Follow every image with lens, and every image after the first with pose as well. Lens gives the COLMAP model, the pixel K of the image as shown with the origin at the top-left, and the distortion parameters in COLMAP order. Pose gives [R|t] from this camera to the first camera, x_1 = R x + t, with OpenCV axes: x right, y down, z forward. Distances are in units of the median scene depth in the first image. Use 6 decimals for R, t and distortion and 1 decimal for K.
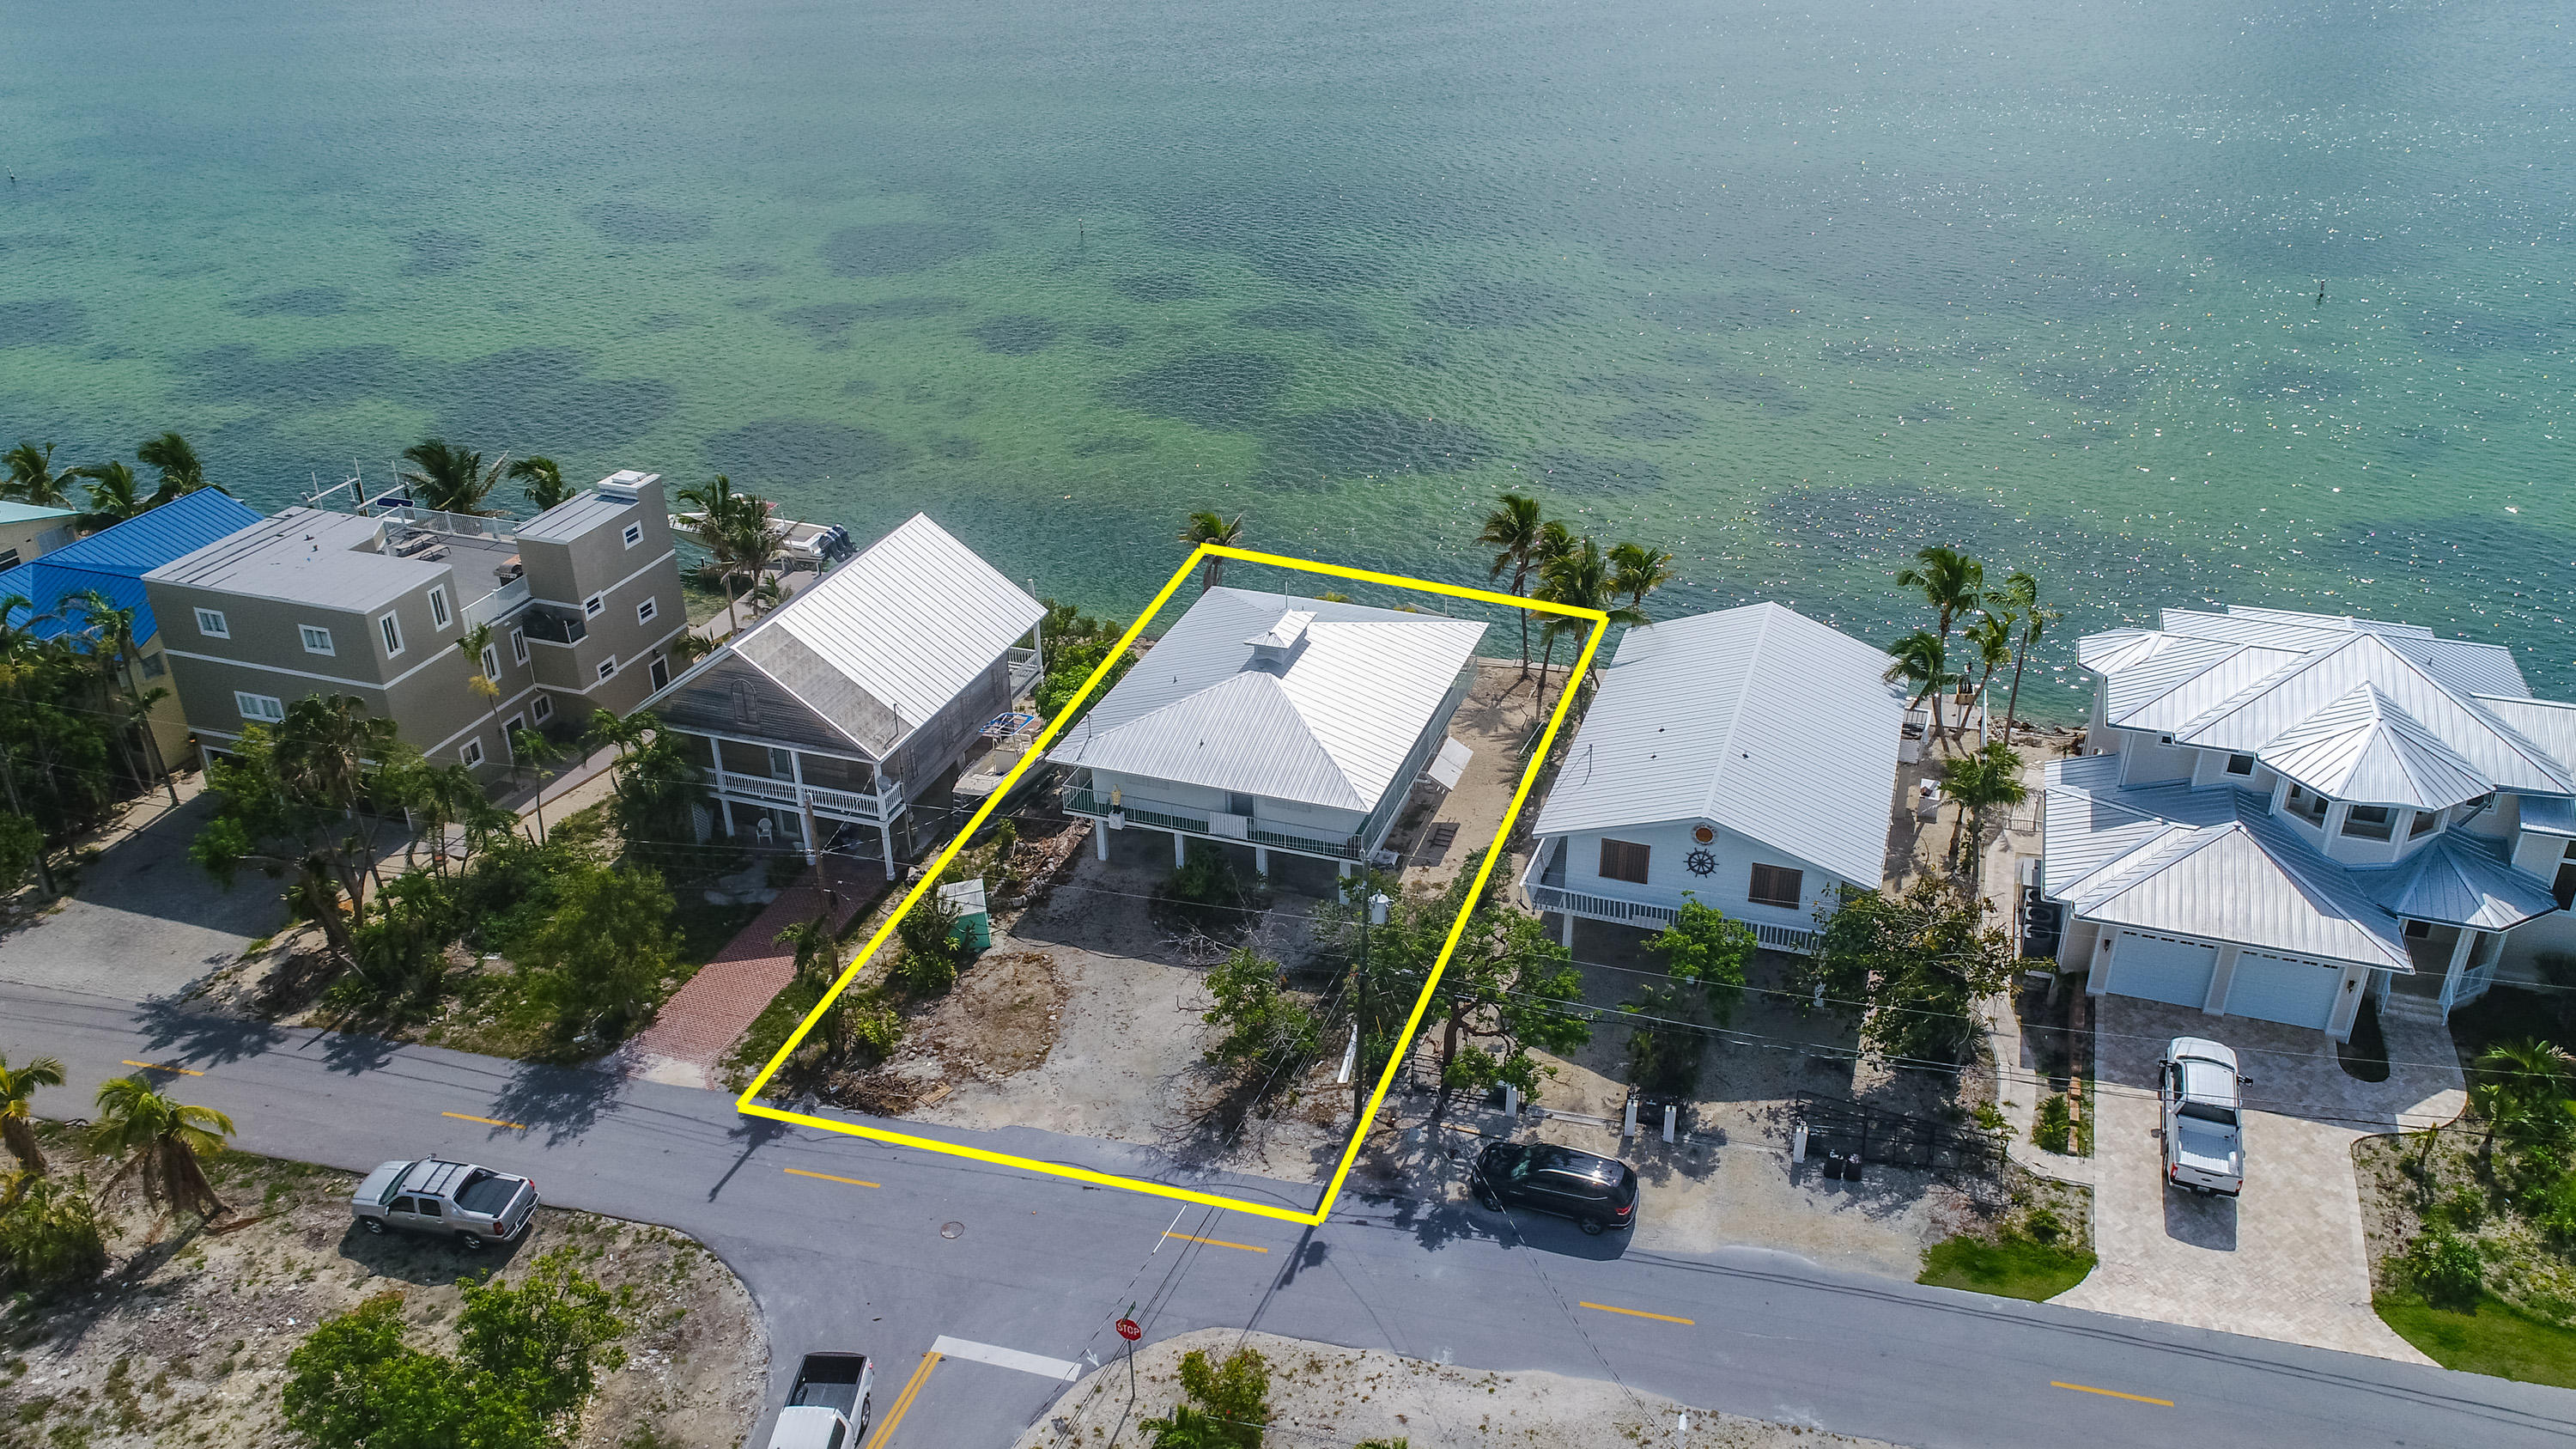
lens RADIAL K [[1865.7, 0, 1288.0], [0, 1865.7, 724.5], [0, 0, 1]] dist [0.010301, 0.003011]
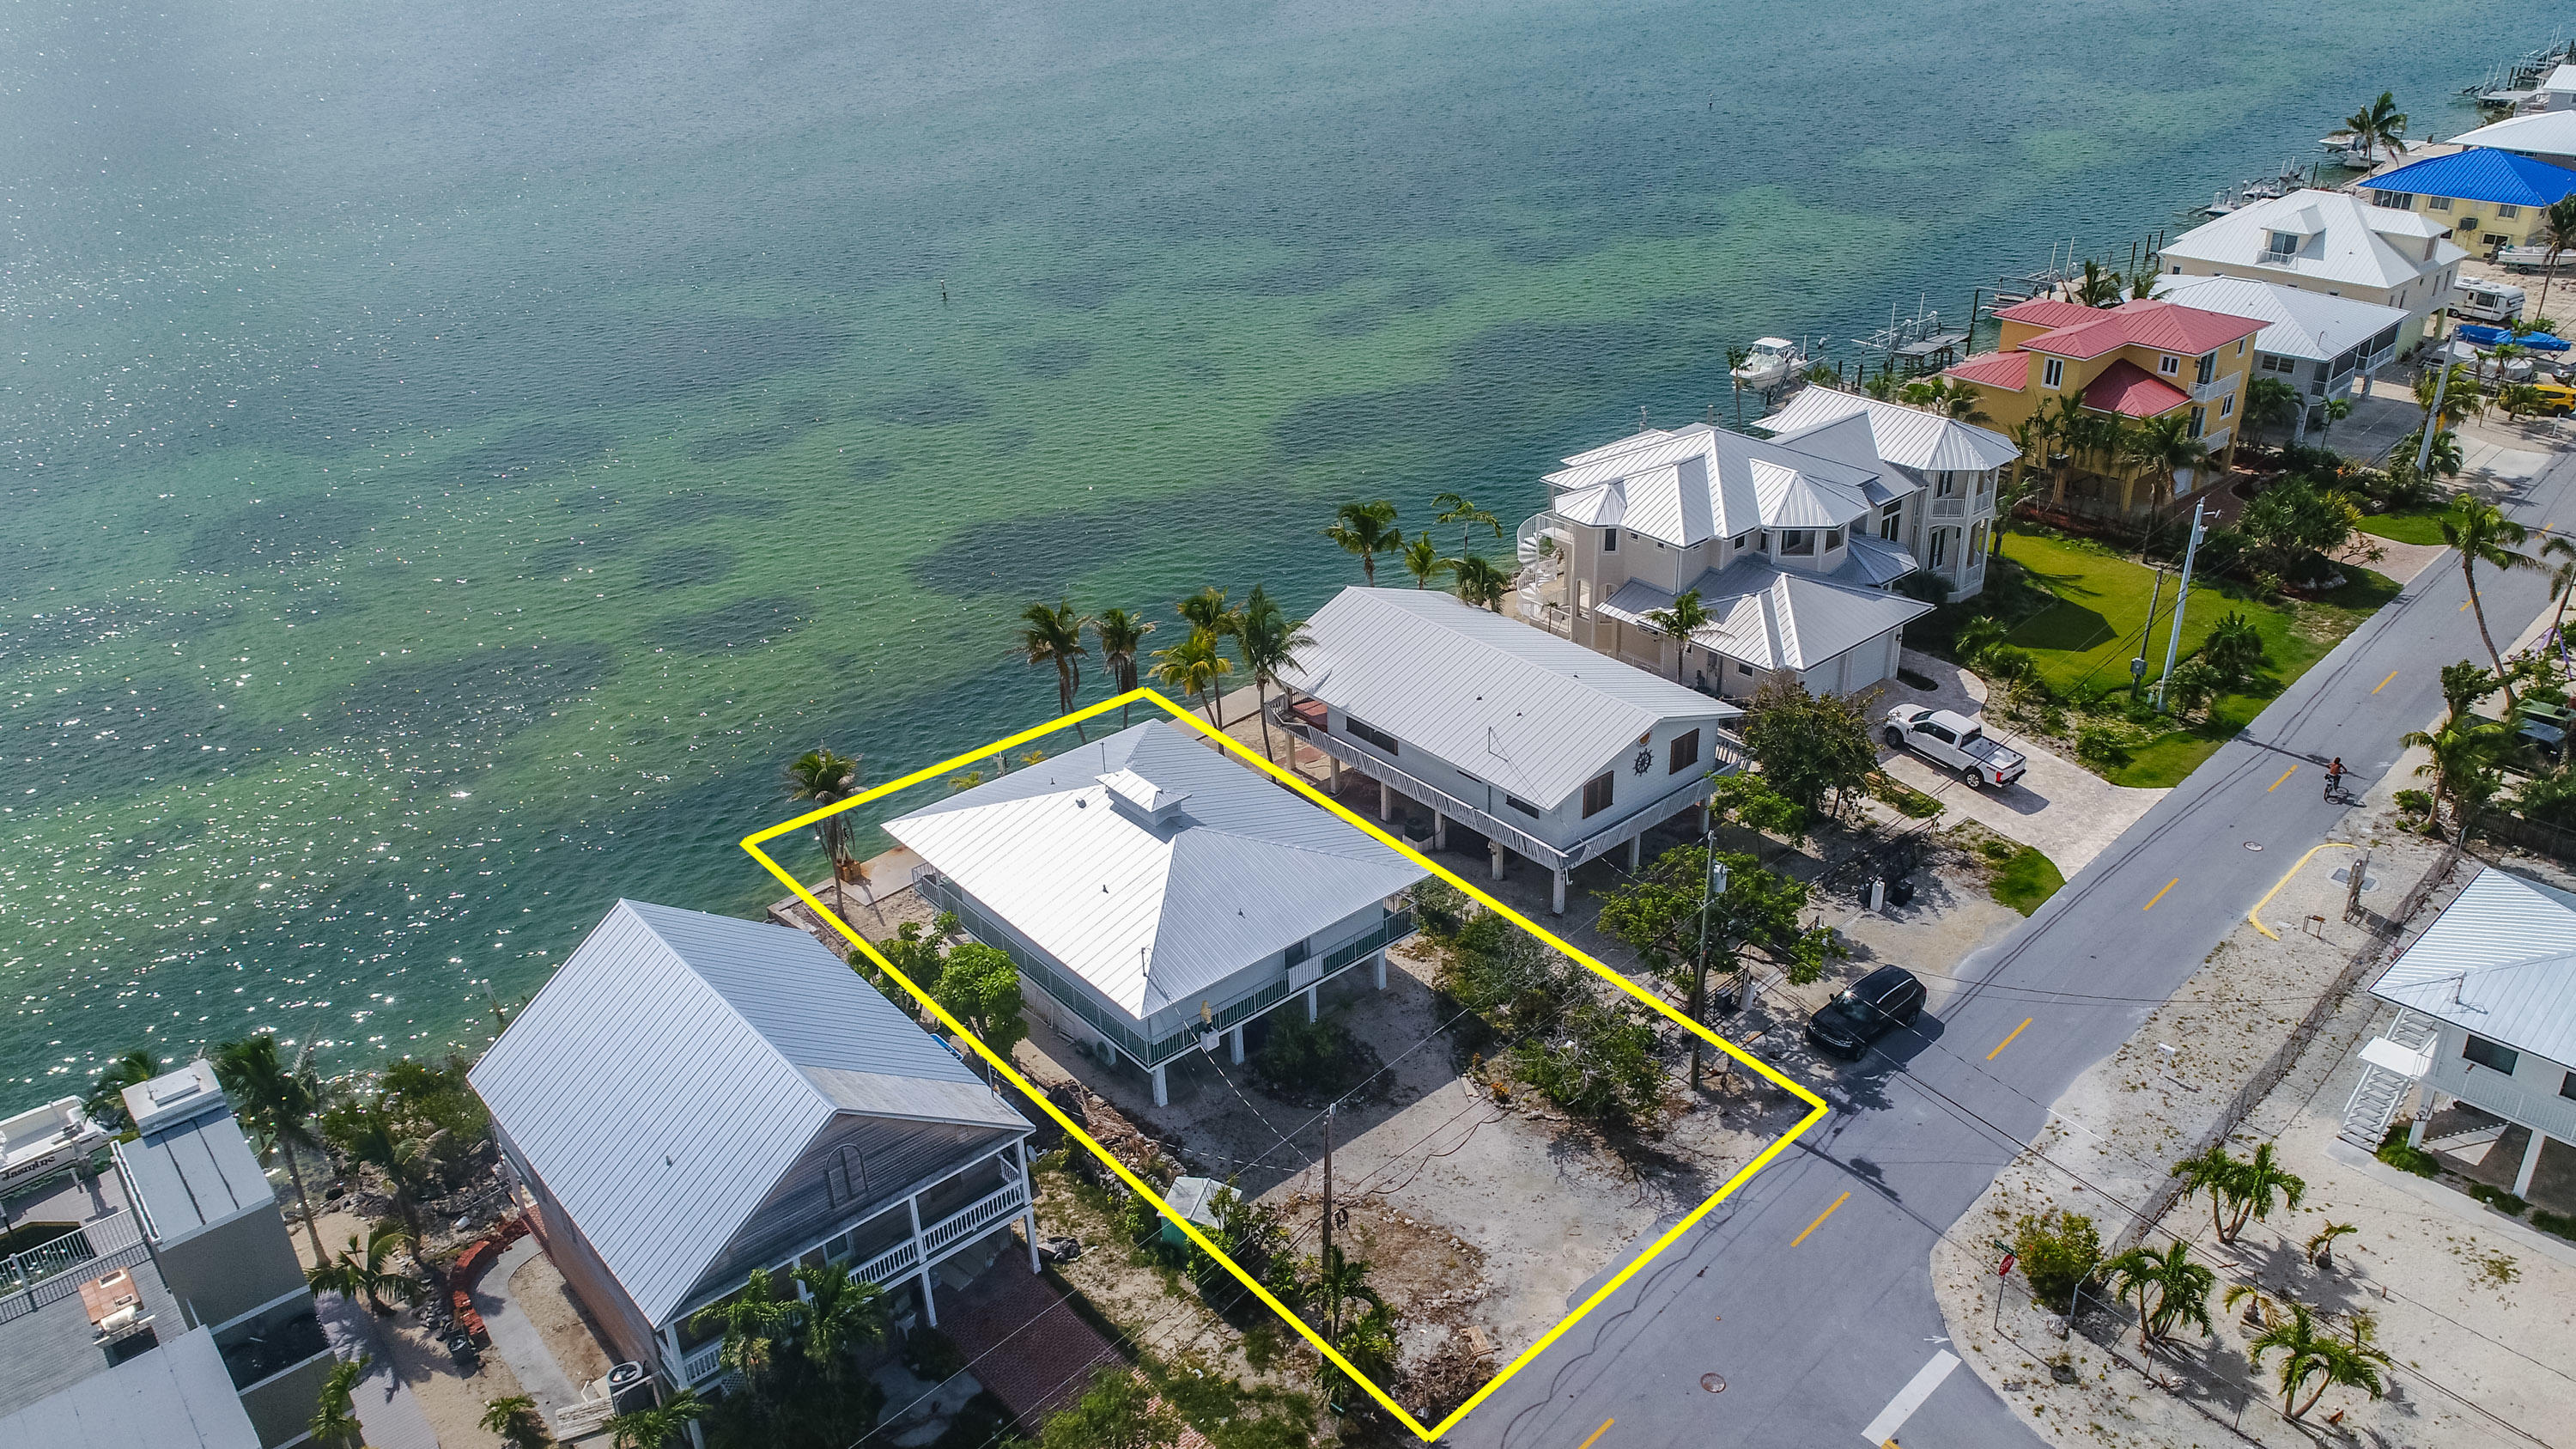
lens RADIAL K [[1865.7, 0, 1288.0], [0, 1865.7, 724.5], [0, 0, 1]] dist [0.010301, 0.003011]
pose [[0.521714, -0.398962, 0.754084, -0.833151], [0.431077, 0.886052, 0.170541, -0.263218], [-0.736197, 0.236095, 0.634250, 0.464001]]
